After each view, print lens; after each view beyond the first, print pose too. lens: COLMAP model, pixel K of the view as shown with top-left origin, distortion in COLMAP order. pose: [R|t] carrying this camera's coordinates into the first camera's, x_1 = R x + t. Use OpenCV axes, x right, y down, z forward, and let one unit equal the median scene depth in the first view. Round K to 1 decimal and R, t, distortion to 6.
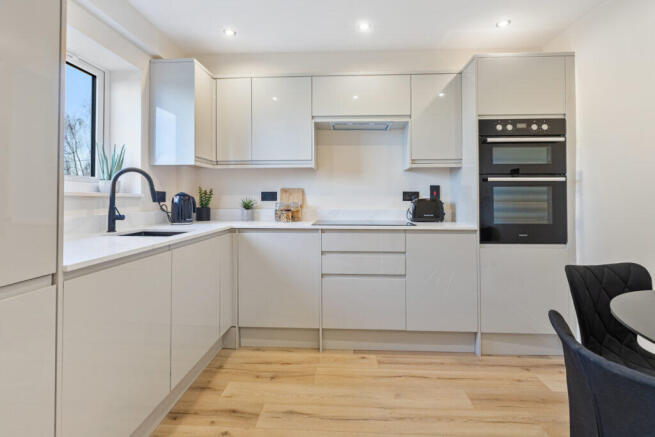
lens RADIAL K [[316.9, 0, 321.6], [0, 316.9, 199.2], [0, 0, 1]] dist [0.002746, 0.000947]
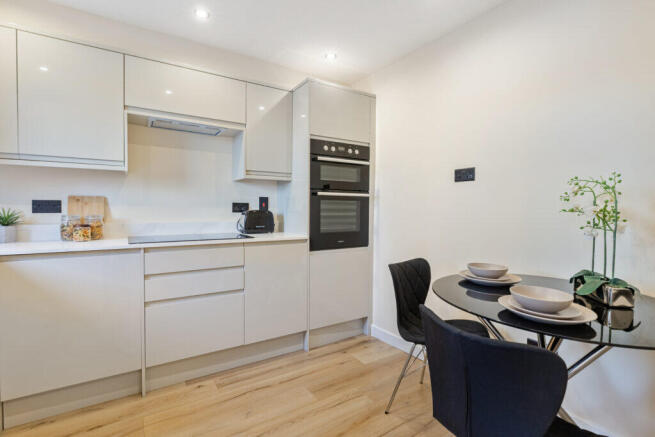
lens RADIAL K [[316.9, 0, 326.5], [0, 316.9, 218.5], [0, 0, 1]] dist [0.002746, 0.000947]
pose [[0.812447, -0.014883, 0.582846, -0.092708], [-0.003570, 0.999528, 0.030500, -0.008088], [-0.583025, -0.026860, 0.812010, 0.066083]]
